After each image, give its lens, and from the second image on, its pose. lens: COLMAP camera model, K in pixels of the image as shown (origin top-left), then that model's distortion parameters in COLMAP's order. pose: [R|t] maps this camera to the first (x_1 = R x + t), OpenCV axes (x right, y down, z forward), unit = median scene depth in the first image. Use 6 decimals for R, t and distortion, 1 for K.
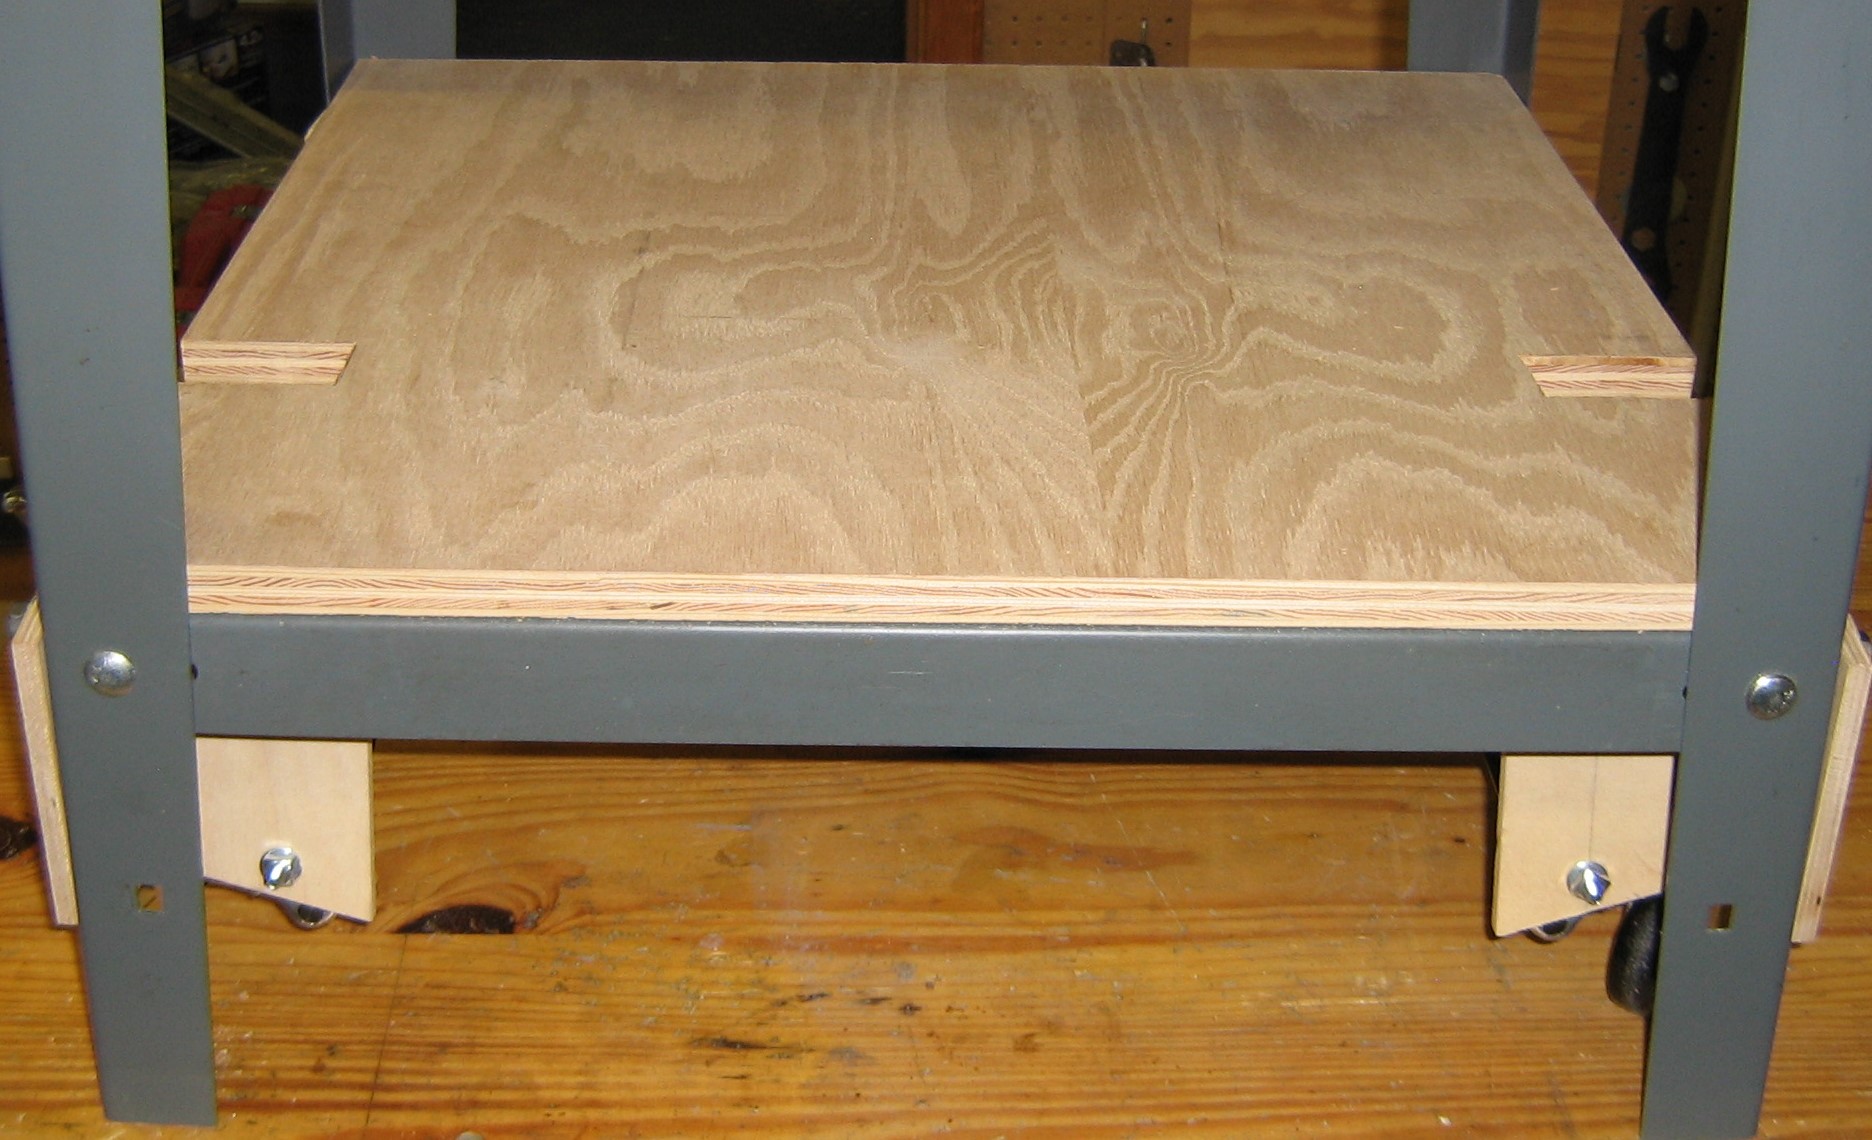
lens RADIAL K [[2888.8, 0, 933.1], [0, 2888.8, 583.5], [0, 0, 1]] dist [-0.121809, 0.000000]
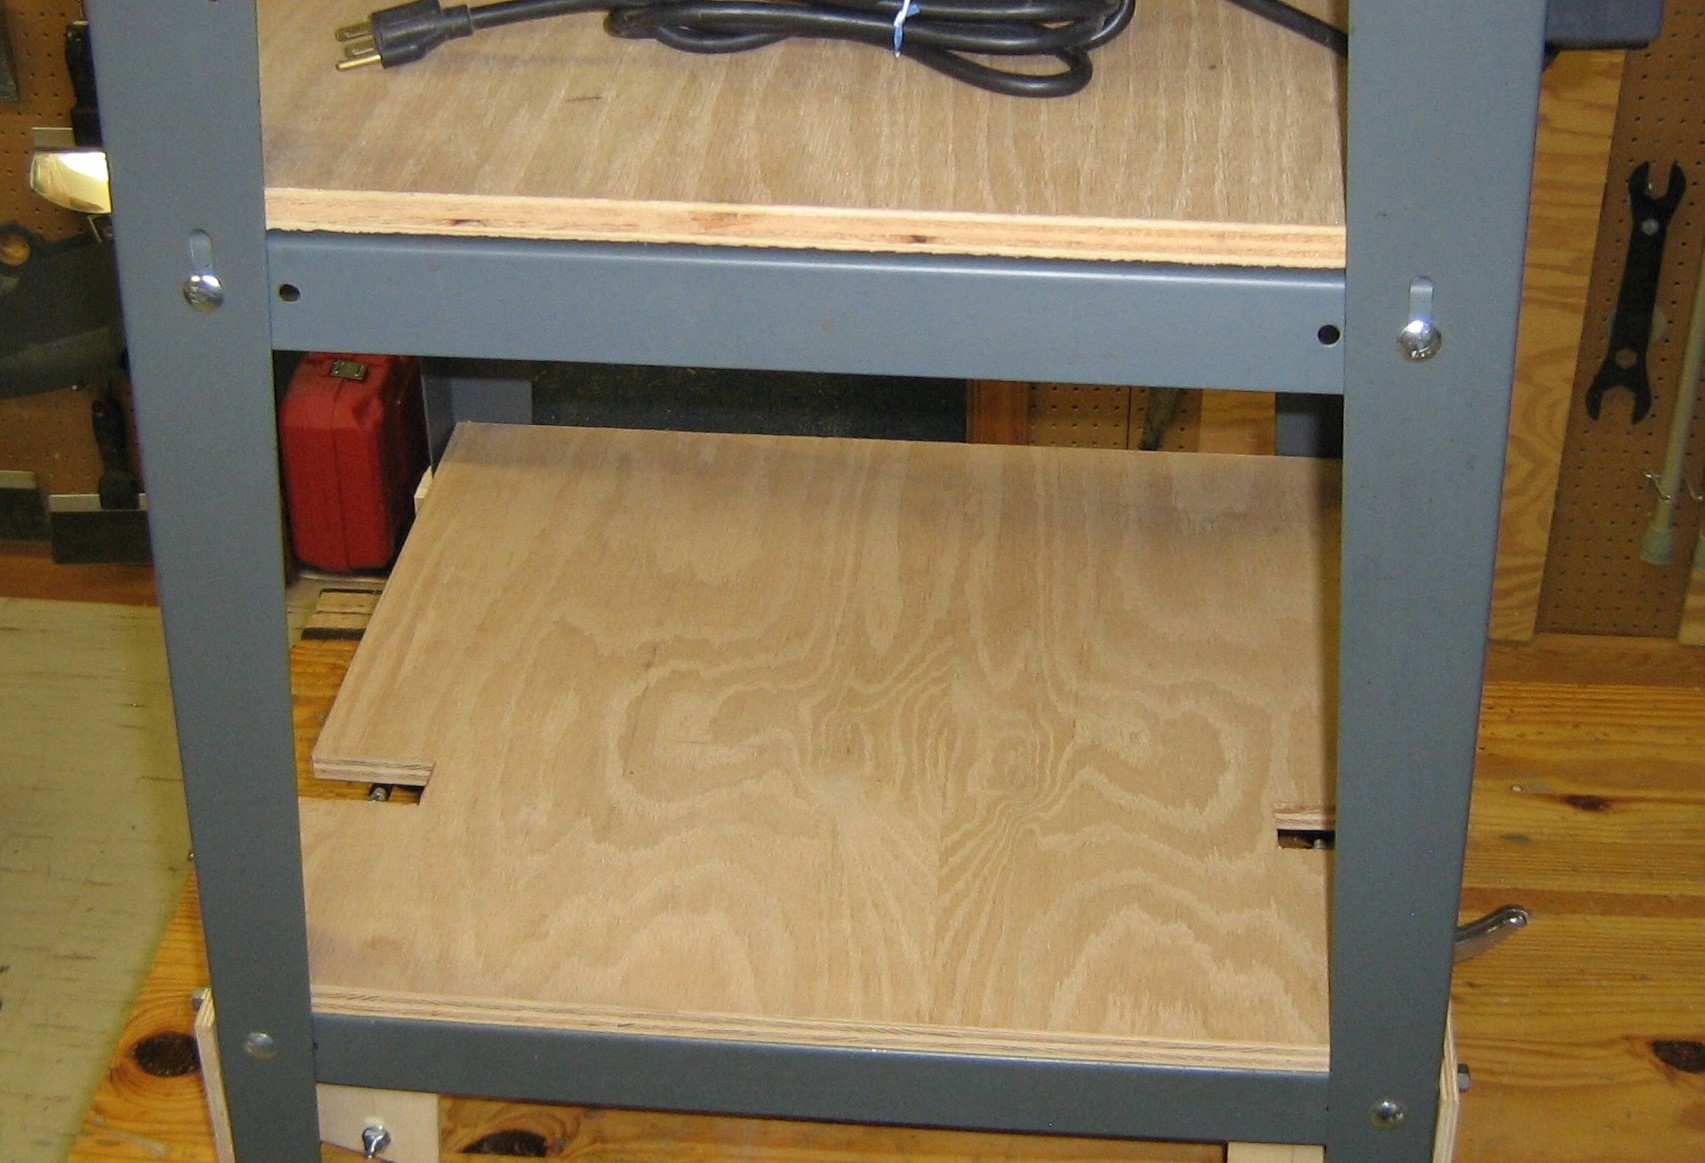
lens RADIAL K [[2998.9, 0, 863.0], [0, 2998.9, 576.3], [0, 0, 1]] dist [-0.112405, 0.000000]
pose [[0.995318, 0.037437, -0.089105, 0.133521], [-0.028501, 0.994626, 0.099531, -0.323523], [0.092352, -0.096526, 0.991037, -0.419711]]
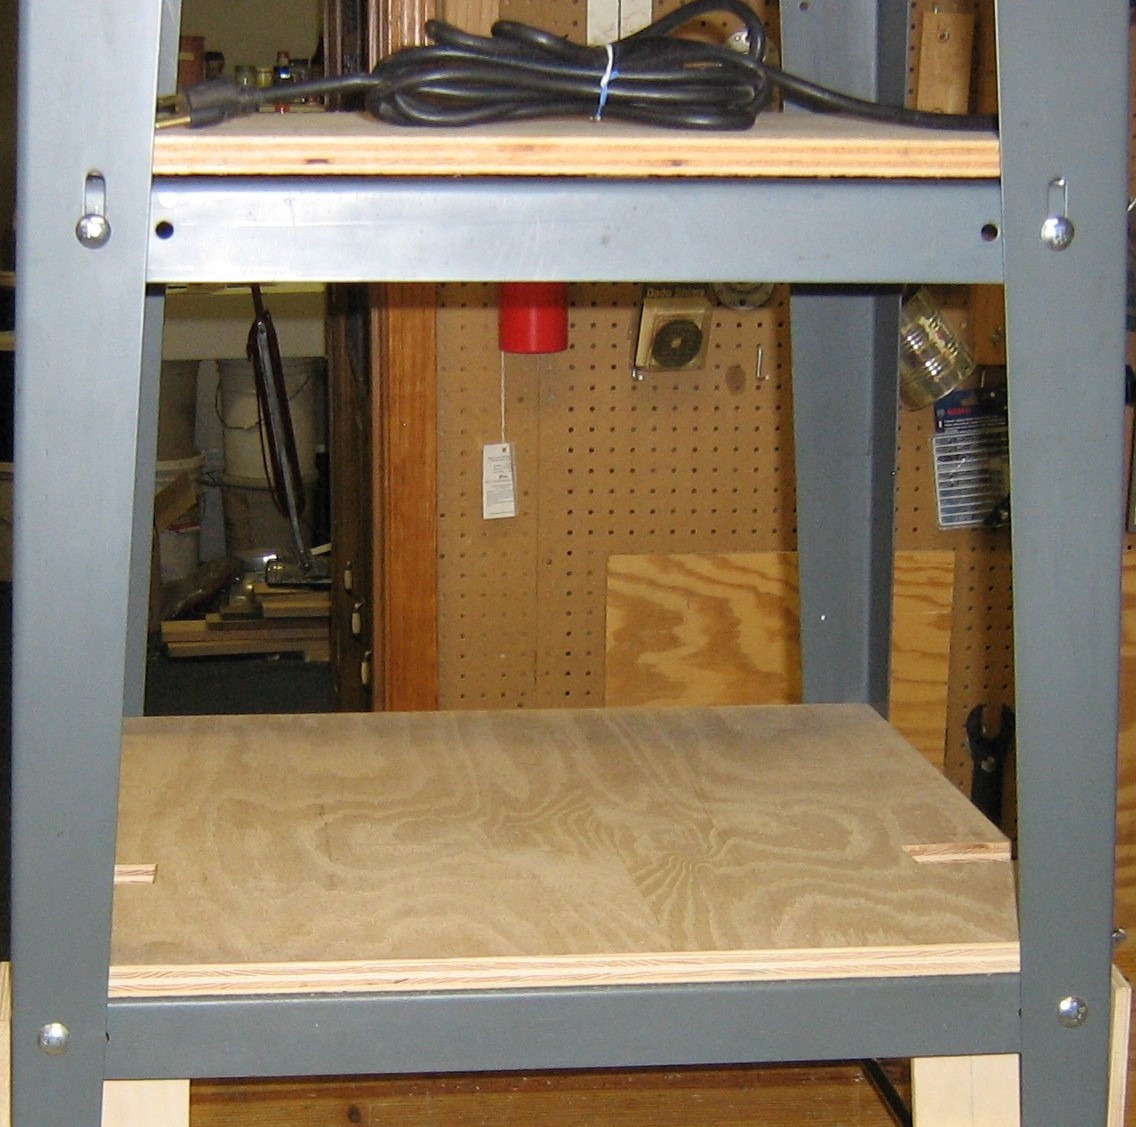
lens RADIAL K [[3083.7, 0, 556.8], [0, 3083.7, 559.4], [0, 0, 1]] dist [-0.084109, 0.000000]
pose [[0.993650, -0.027574, 0.109080, -0.162147], [0.057602, 0.957485, -0.282674, 0.236754], [-0.096648, 0.287163, 0.952994, -0.633659]]
